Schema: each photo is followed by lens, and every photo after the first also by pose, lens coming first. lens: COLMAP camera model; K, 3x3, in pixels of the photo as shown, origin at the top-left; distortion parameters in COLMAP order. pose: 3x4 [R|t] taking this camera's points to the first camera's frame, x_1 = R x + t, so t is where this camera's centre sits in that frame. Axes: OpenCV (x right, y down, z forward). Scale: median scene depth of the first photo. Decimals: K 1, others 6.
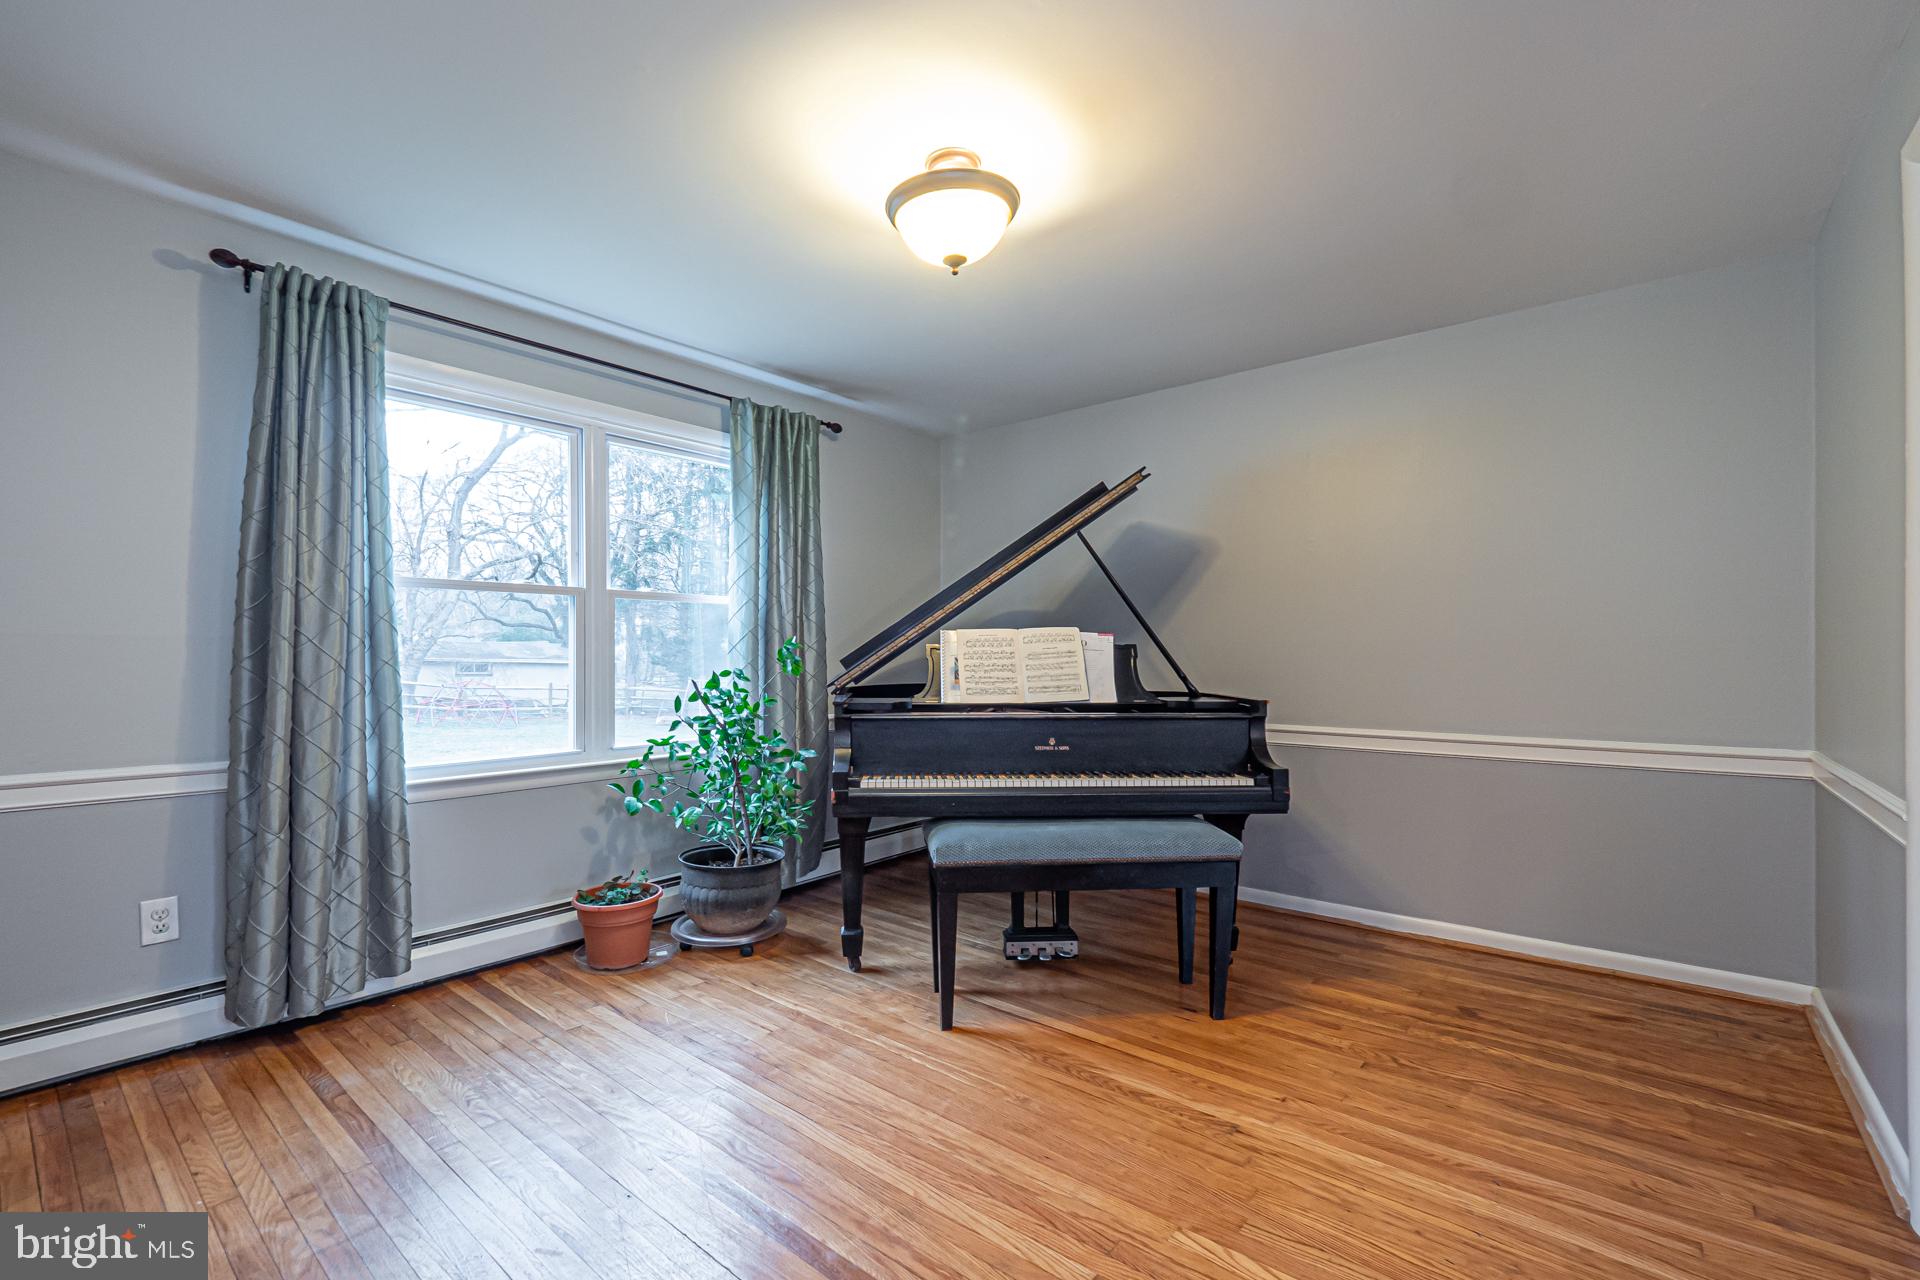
lens RADIAL K [[811.7, 0, 962.8], [0, 811.7, 647.1], [0, 0, 1]] dist [0.002086, -0.005993]
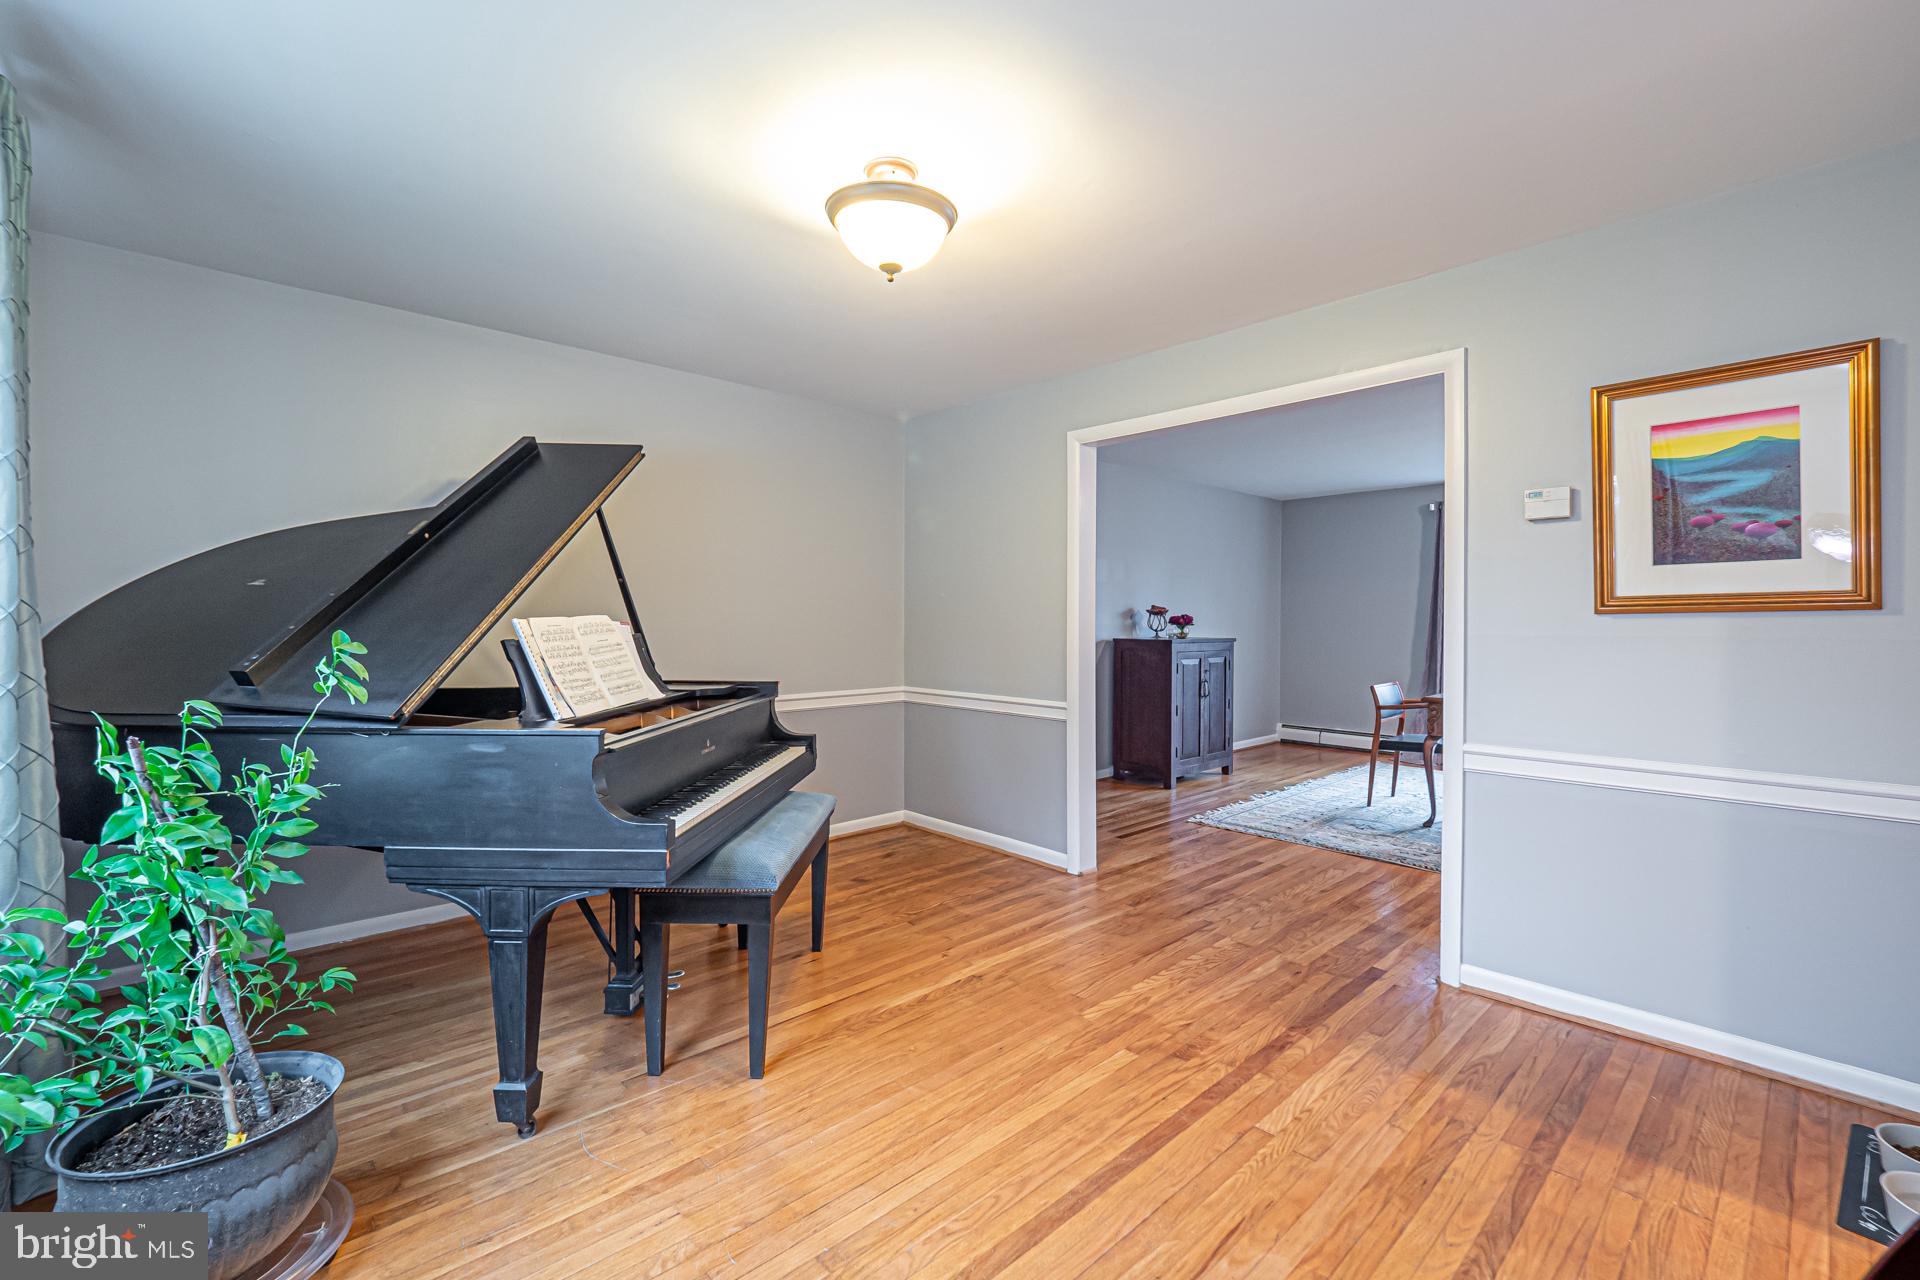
lens RADIAL K [[797.3, 0, 958.3], [0, 797.3, 611.5], [0, 0, 1]] dist [0.000597, -0.000028]
pose [[0.162279, 0.012183, 0.986670, -0.848880], [-0.003472, 0.999925, -0.011775, -0.018105], [-0.986739, -0.001515, 0.162309, 0.660664]]
